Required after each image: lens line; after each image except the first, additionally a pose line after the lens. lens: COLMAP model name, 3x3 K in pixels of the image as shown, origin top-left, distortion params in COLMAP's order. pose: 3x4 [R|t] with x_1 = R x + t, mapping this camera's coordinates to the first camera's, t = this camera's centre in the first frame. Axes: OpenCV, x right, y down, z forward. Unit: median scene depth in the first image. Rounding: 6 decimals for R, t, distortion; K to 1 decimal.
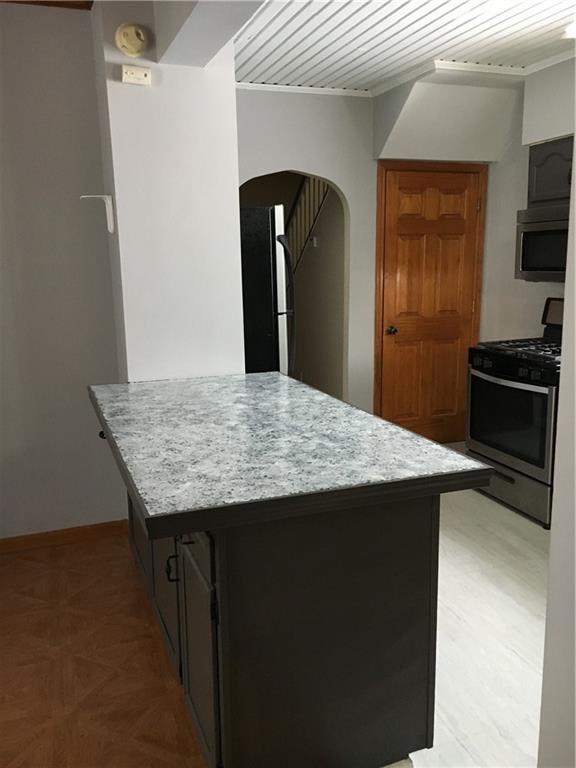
lens RADIAL K [[657.5, 0, 285.4], [0, 657.5, 383.3], [0, 0, 1]] dist [0.050111, -0.056275]
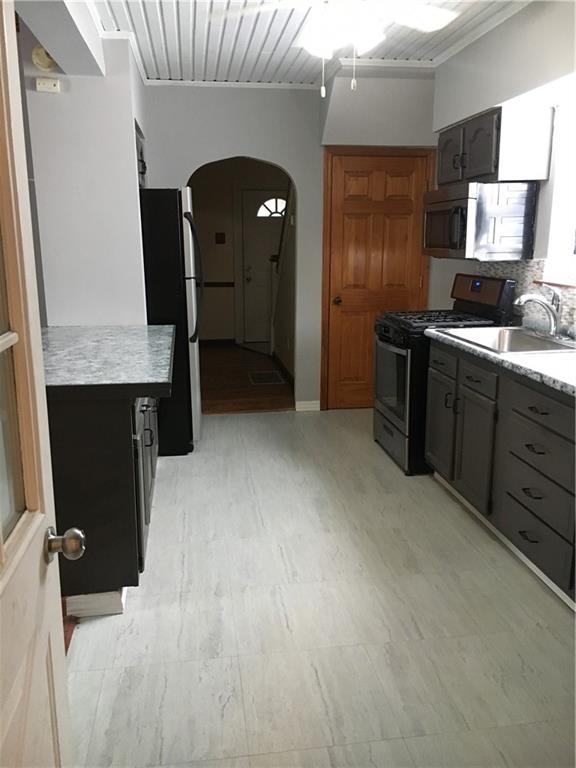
lens RADIAL K [[657.5, 0, 290.5], [0, 657.5, 386.0], [0, 0, 1]] dist [0.050111, -0.056275]
pose [[0.978352, 0.058462, -0.198519, 0.352795], [-0.052460, 0.997997, 0.035365, 0.031593], [0.200188, -0.024185, 0.979459, -0.121478]]
